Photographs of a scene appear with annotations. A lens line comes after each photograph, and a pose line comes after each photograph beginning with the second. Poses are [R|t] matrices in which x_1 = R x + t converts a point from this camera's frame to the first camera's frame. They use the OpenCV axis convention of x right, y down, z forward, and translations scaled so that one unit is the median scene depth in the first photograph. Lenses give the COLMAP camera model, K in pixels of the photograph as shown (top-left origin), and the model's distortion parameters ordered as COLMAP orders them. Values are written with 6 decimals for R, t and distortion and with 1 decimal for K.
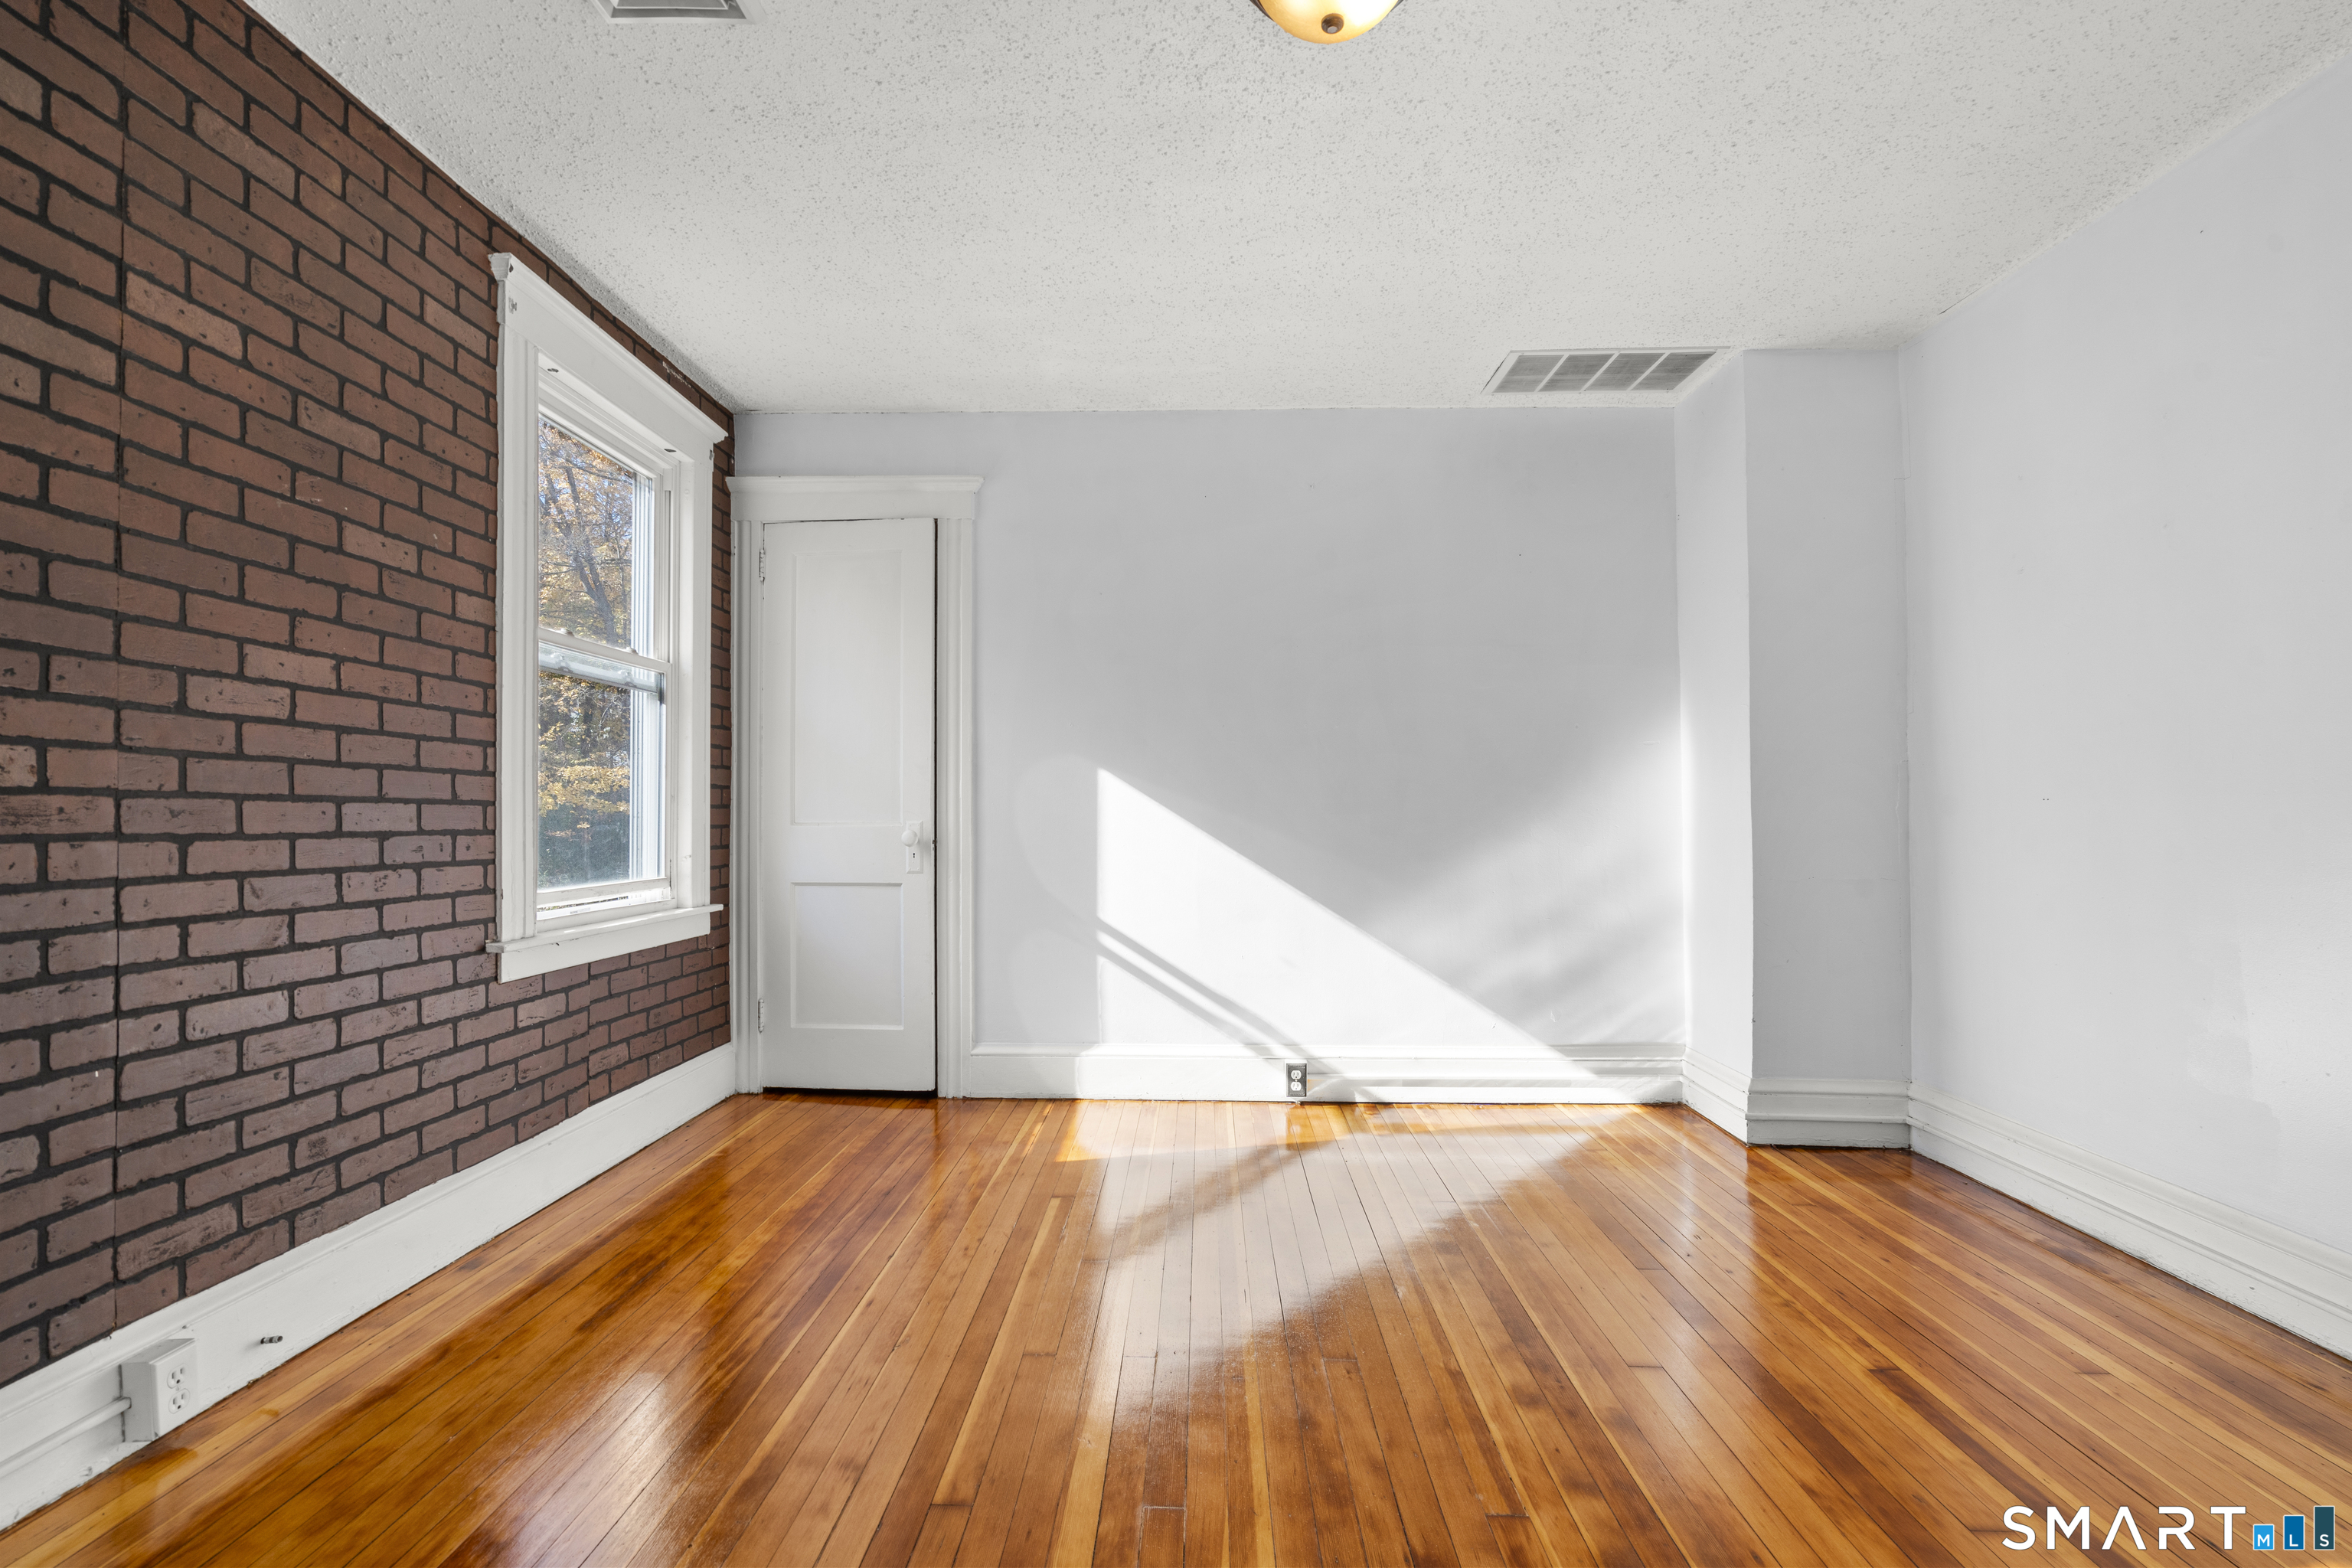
lens RADIAL K [[1069.5, 0, 1173.6], [0, 1069.5, 795.1], [0, 0, 1]] dist [-0.001513, -0.000547]
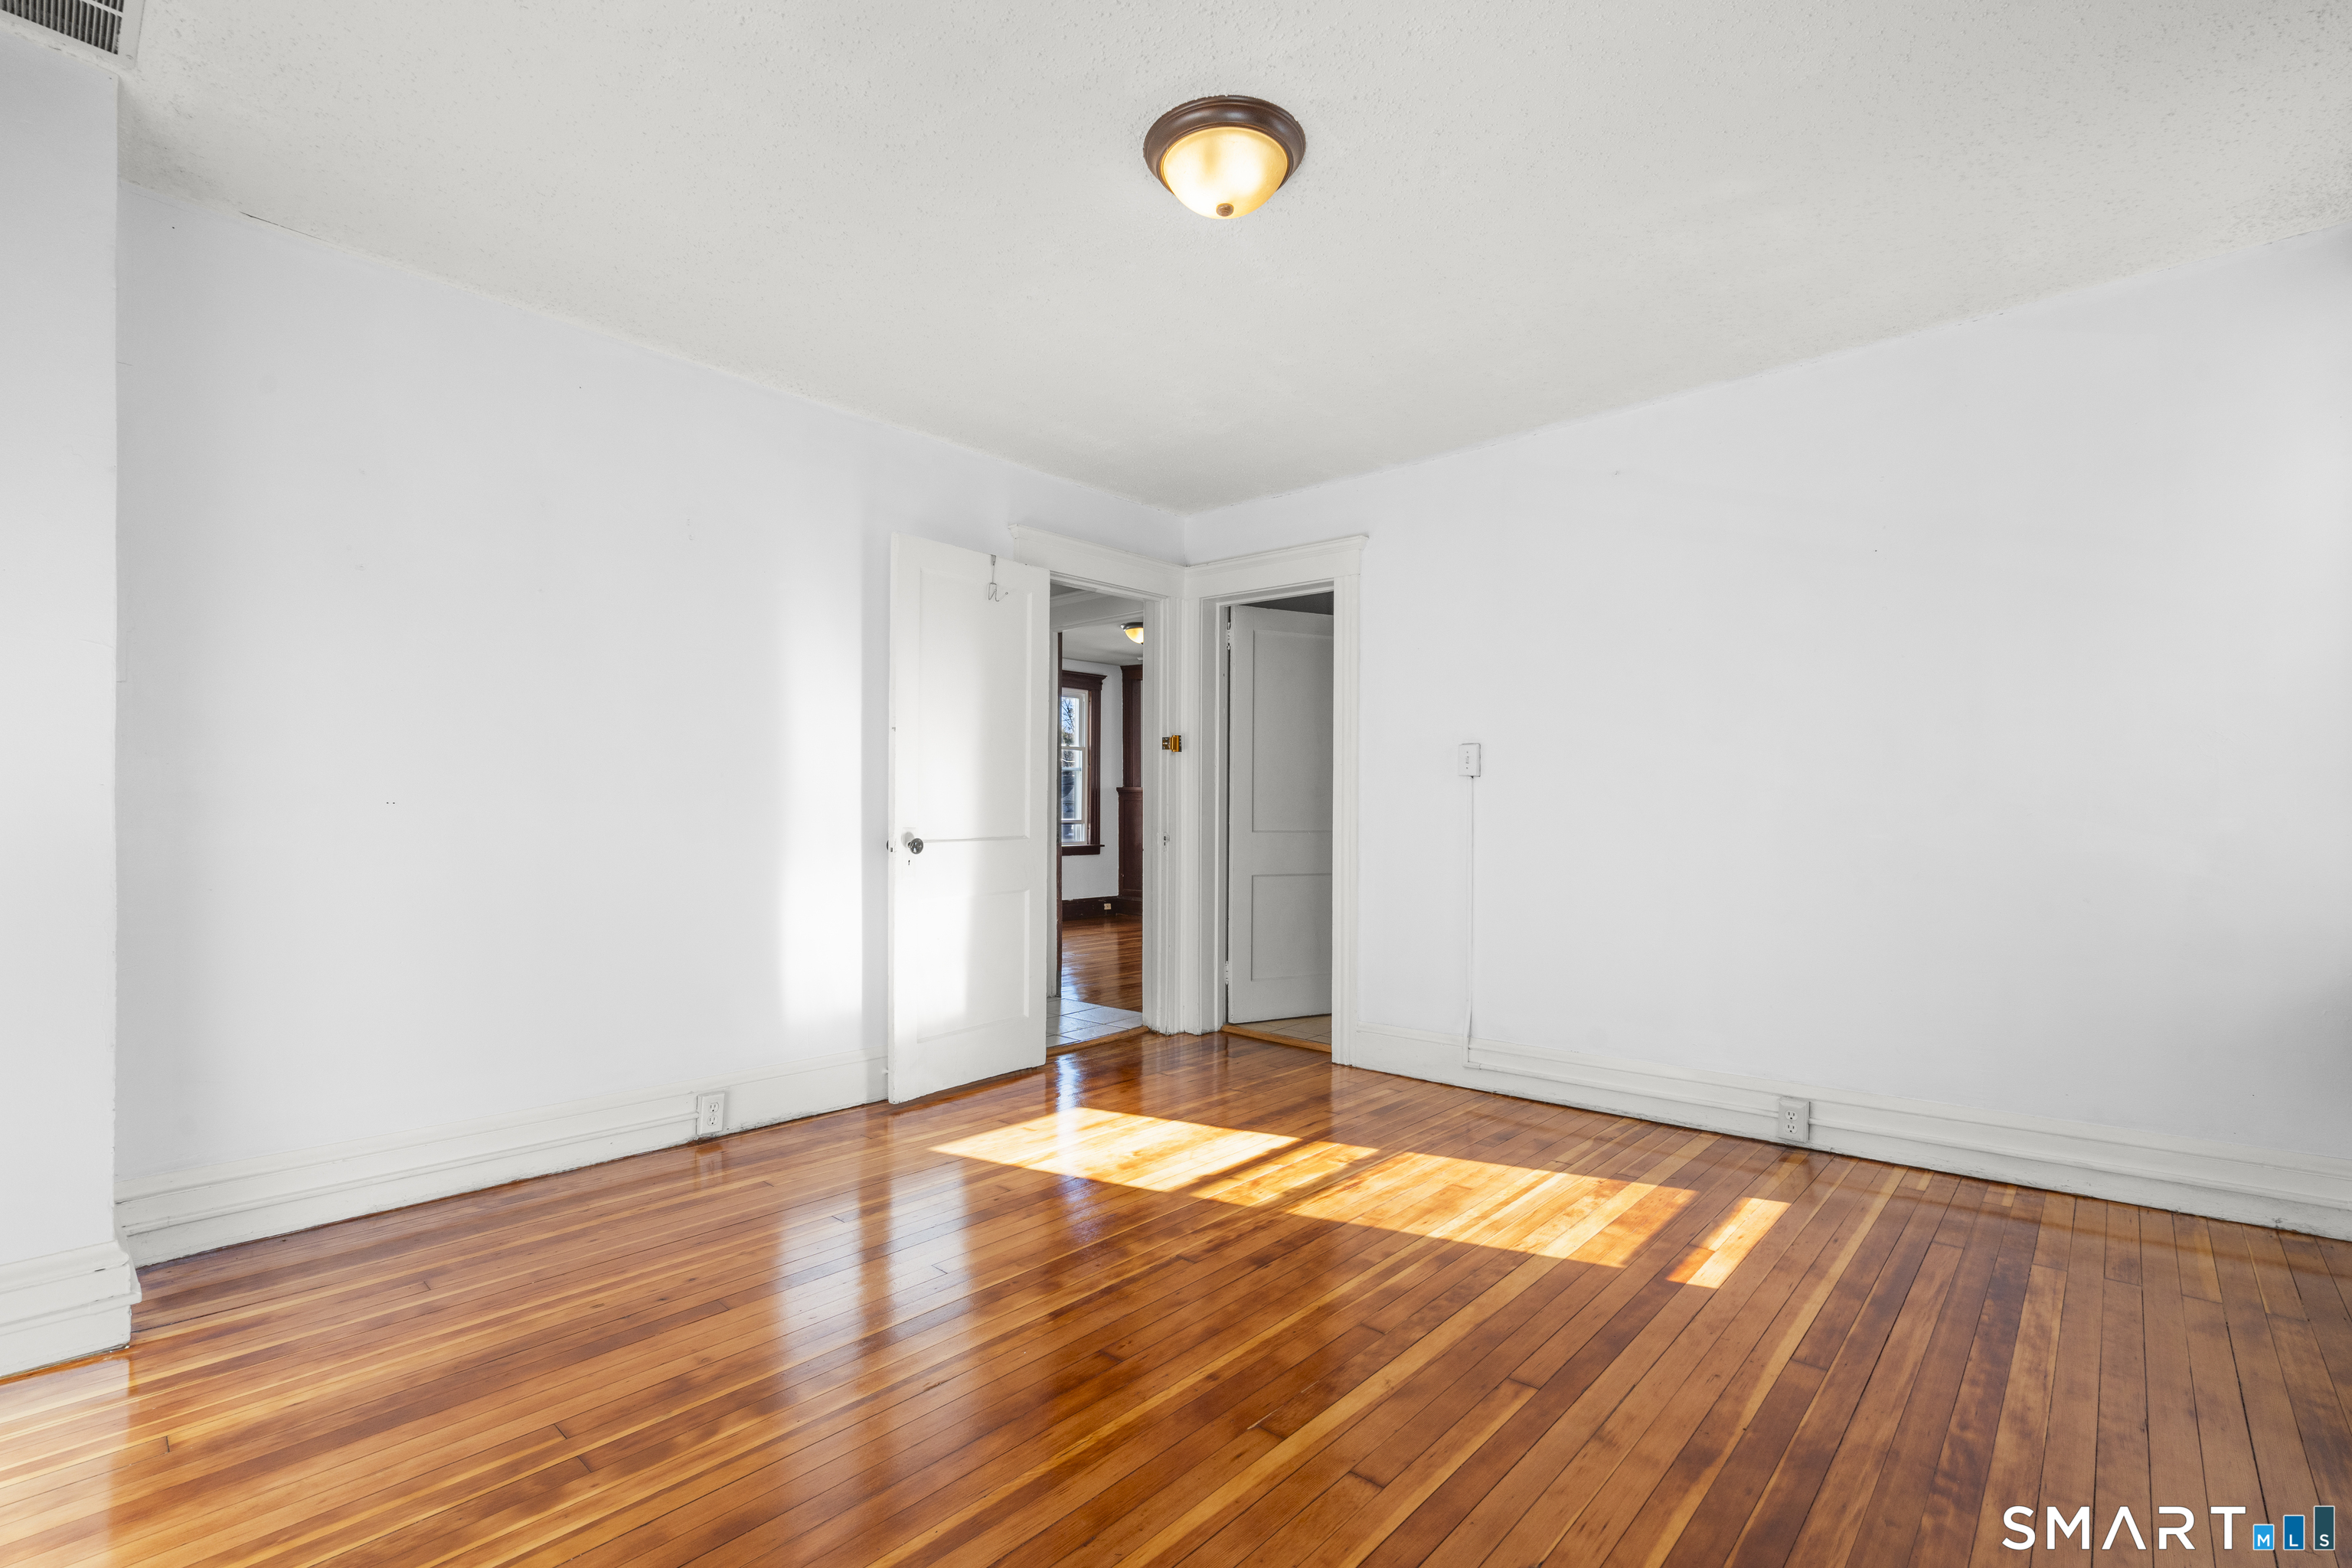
lens RADIAL K [[1069.5, 0, 1175.3], [0, 1069.5, 793.6], [0, 0, 1]] dist [-0.001513, -0.000547]
pose [[-0.768760, 0.003548, 0.639527, -0.608605], [-0.013735, 0.999662, -0.022056, 0.011920], [-0.639389, -0.025740, -0.768452, 1.957427]]
